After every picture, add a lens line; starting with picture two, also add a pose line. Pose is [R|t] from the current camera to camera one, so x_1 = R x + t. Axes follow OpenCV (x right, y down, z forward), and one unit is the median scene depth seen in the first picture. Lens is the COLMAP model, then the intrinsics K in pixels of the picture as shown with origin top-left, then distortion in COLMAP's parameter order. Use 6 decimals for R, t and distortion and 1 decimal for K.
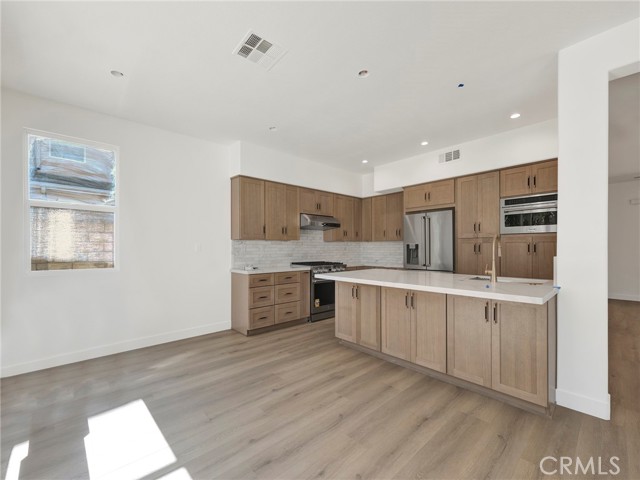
lens RADIAL K [[271.8, 0, 318.4], [0, 271.8, 247.1], [0, 0, 1]] dist [0.000189, 0.000269]
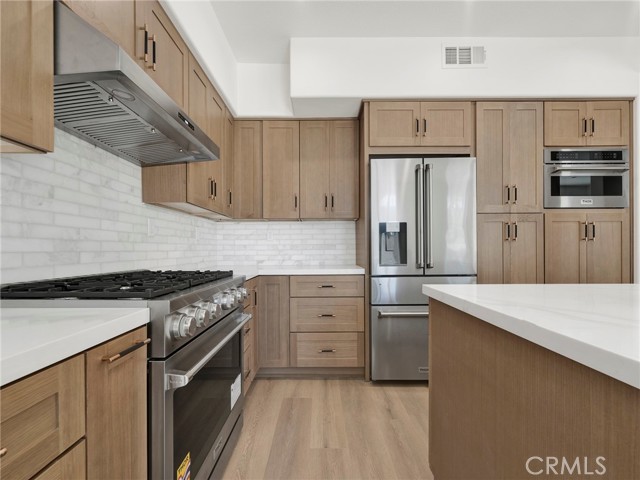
lens RADIAL K [[271.8, 0, 318.4], [0, 271.8, 247.1], [0, 0, 1]] dist [0.000189, 0.000269]
pose [[0.671521, 0.006820, 0.740954, -0.086893], [0.000347, 0.999955, -0.009519, 0.036935], [-0.740986, 0.006649, 0.671488, 0.801070]]
